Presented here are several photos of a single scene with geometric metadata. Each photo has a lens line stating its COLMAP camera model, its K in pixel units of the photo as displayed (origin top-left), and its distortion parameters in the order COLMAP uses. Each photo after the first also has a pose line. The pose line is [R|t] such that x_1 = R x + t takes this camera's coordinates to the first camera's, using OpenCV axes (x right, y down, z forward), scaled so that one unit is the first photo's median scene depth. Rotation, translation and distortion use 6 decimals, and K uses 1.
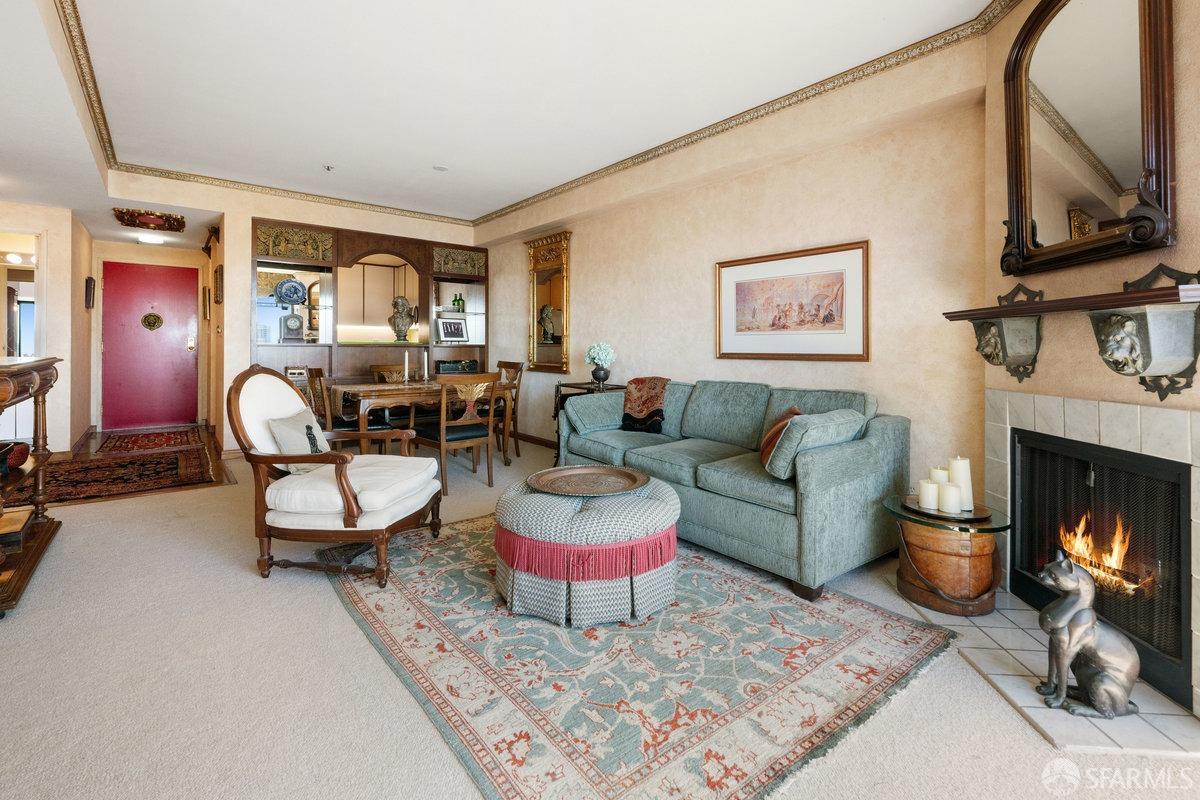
lens RADIAL K [[518.2, 0, 595.0], [0, 518.2, 346.0], [0, 0, 1]] dist [0.003717, -0.002397]
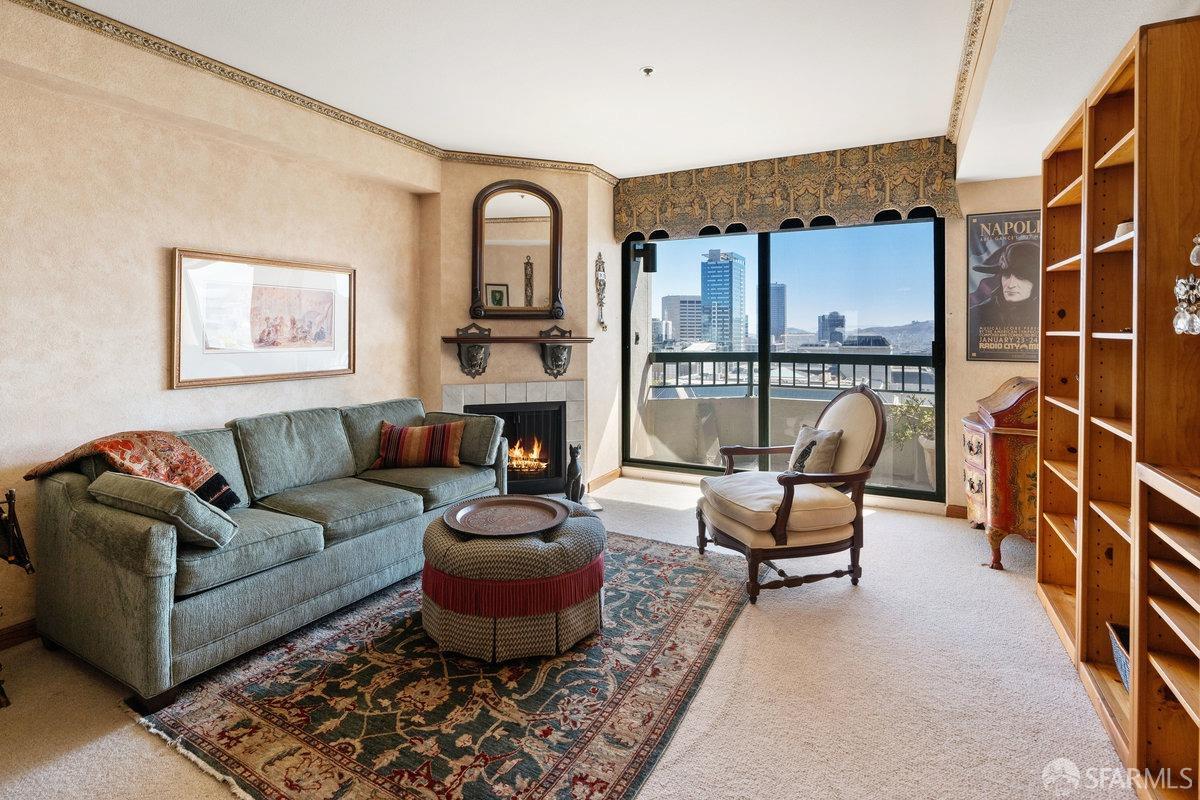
lens RADIAL K [[587.4, 0, 584.5], [0, 587.4, 329.5], [0, 0, 1]] dist [-0.001701, -0.000105]
pose [[-0.367835, -0.002403, 0.929888, -0.514425], [-0.006059, 0.999982, 0.000188, -0.043673], [-0.929871, -0.005565, -0.367843, 0.597837]]
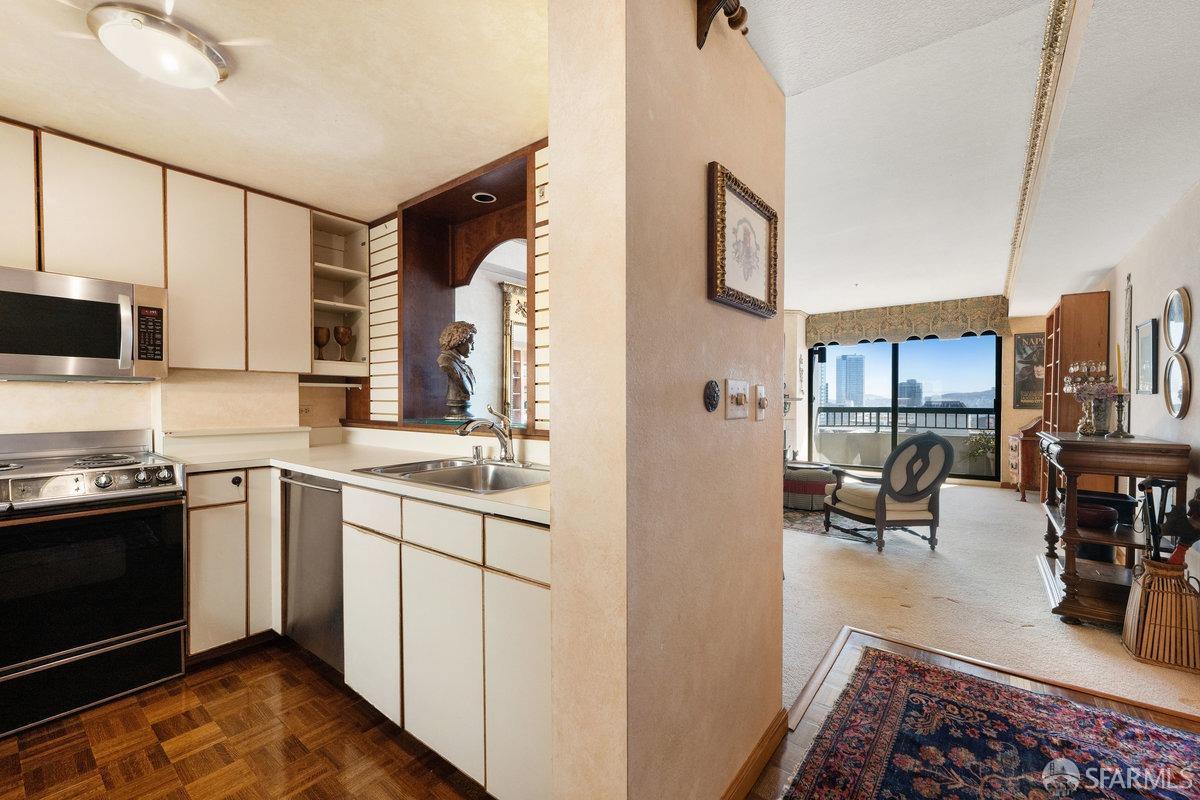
lens RADIAL K [[495.5, 0, 591.8], [0, 495.5, 405.4], [0, 0, 1]] dist [0.013867, -0.002576]
pose [[-0.207984, -0.016435, 0.977994, -1.021531], [0.000934, 0.999855, 0.017001, -0.036414], [-0.978132, 0.004449, -0.207938, 1.187228]]
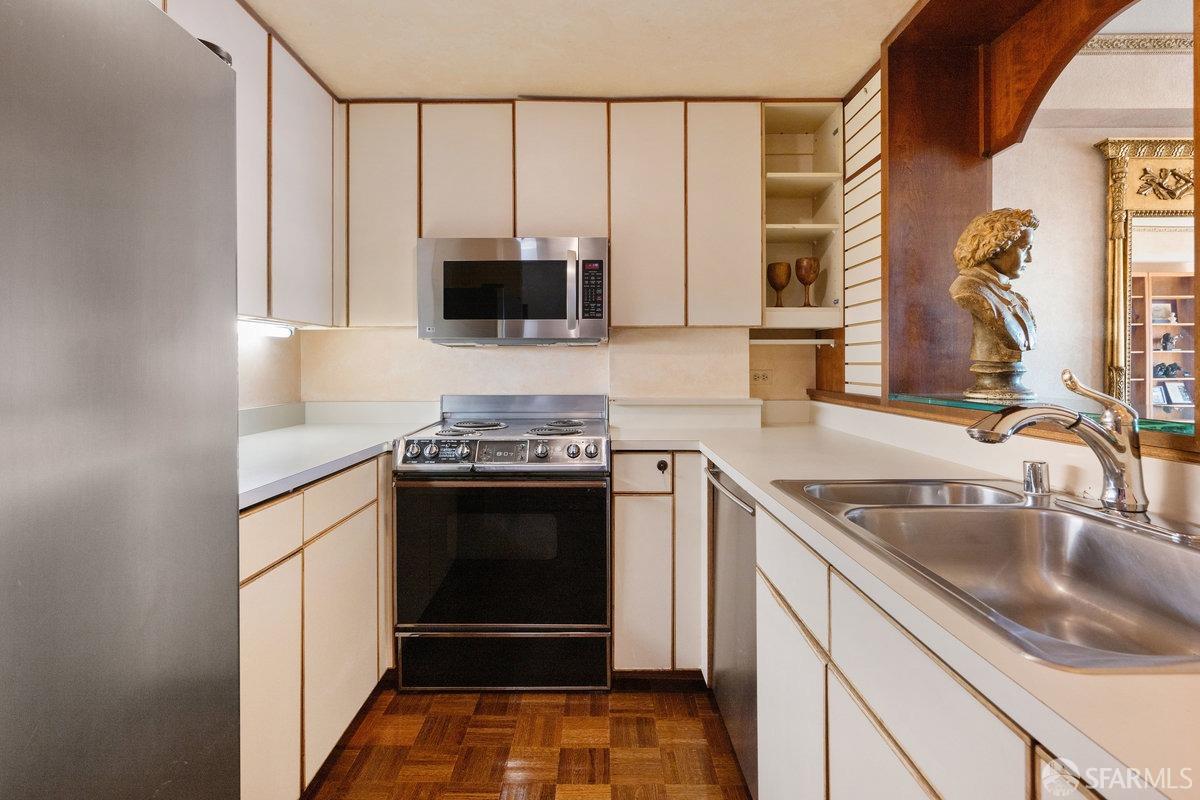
lens RADIAL K [[587.4, 0, 582.4], [0, 587.4, 361.9], [0, 0, 1]] dist [-0.001701, -0.000105]
pose [[0.641467, -0.004224, 0.767139, -0.878068], [0.008202, 0.999965, -0.001352, -0.034437], [-0.767107, 0.007159, 0.641479, 1.183618]]
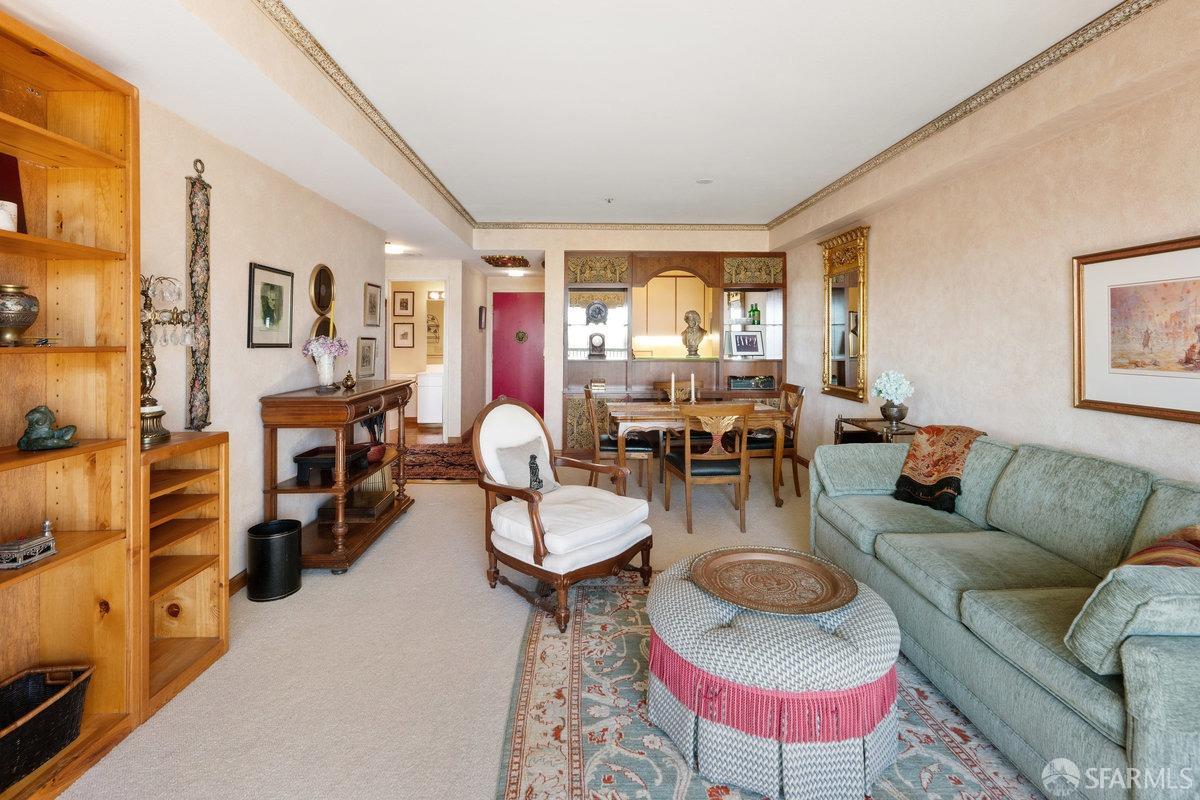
lens RADIAL K [[531.2, 0, 603.3], [0, 531.2, 342.1], [0, 0, 1]] dist [0.003404, -0.000401]
pose [[0.802155, -0.003115, -0.597107, 0.123910], [0.002684, 0.999995, -0.001612, -0.043562], [0.597109, -0.000310, 0.802160, 0.100032]]
